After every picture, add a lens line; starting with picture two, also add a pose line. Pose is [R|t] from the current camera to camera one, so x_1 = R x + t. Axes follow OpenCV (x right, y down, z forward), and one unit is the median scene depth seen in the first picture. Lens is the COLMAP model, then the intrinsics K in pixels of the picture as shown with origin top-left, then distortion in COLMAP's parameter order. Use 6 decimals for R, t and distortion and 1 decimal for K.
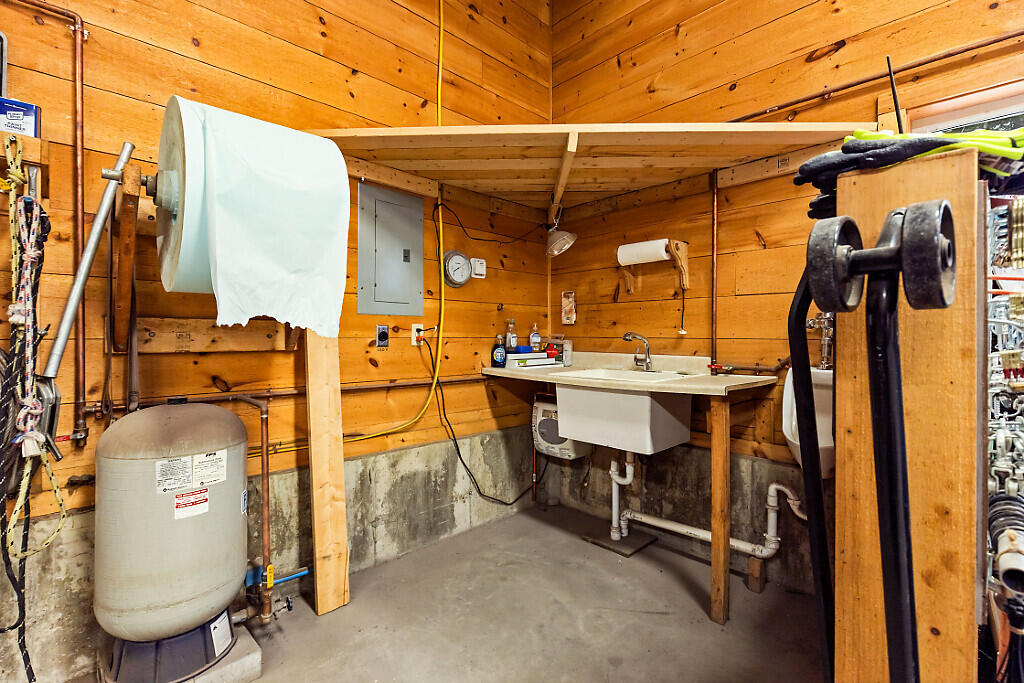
lens RADIAL K [[472.0, 0, 516.4], [0, 472.0, 338.5], [0, 0, 1]] dist [-0.003368, -0.000195]
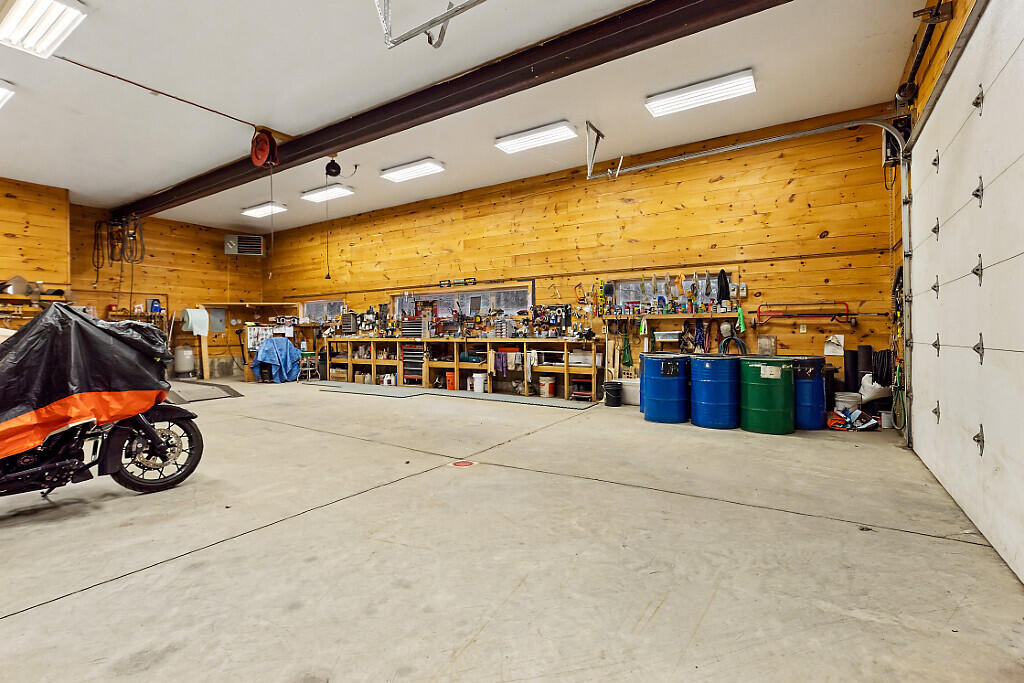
lens RADIAL K [[472.0, 0, 506.5], [0, 472.0, 338.4], [0, 0, 1]] dist [-0.003368, -0.000195]
pose [[0.978313, -0.015020, 0.206587, 1.975342], [0.014073, 0.999883, 0.006053, 0.037200], [-0.206654, -0.003015, 0.978410, -5.288307]]
